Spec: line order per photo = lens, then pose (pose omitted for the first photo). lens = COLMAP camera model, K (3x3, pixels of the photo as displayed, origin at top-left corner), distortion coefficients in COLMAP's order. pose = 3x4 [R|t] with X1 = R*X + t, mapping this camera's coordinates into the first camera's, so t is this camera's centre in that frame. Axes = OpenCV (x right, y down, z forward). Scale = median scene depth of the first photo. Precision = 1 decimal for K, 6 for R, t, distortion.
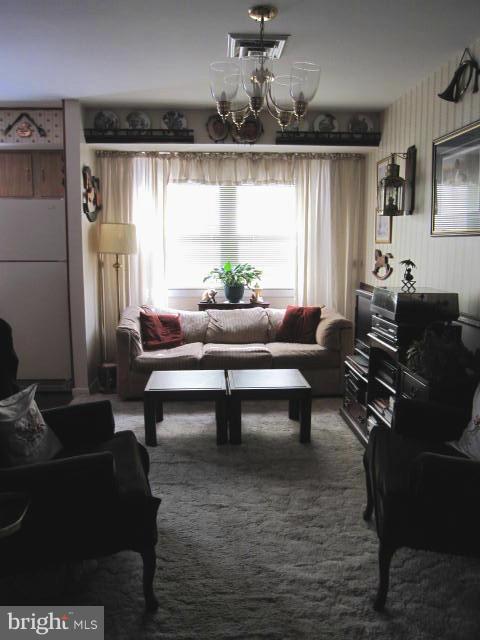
lens RADIAL K [[530.8, 0, 240.6], [0, 530.8, 318.6], [0, 0, 1]] dist [-0.081771, 0.003673]
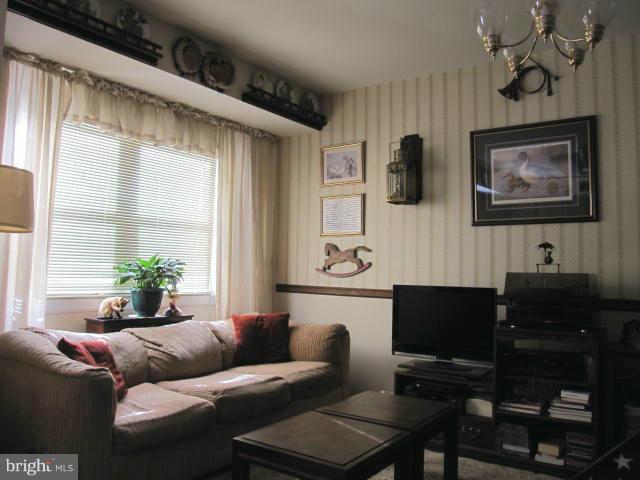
lens RADIAL K [[530.8, 0, 315.2], [0, 530.8, 228.3], [0, 0, 1]] dist [-0.081771, 0.003673]
pose [[0.619486, 0.072242, 0.781677, -0.416298], [0.092890, 0.982015, -0.164373, -0.011433], [-0.779493, 0.174436, 0.601634, 0.448972]]
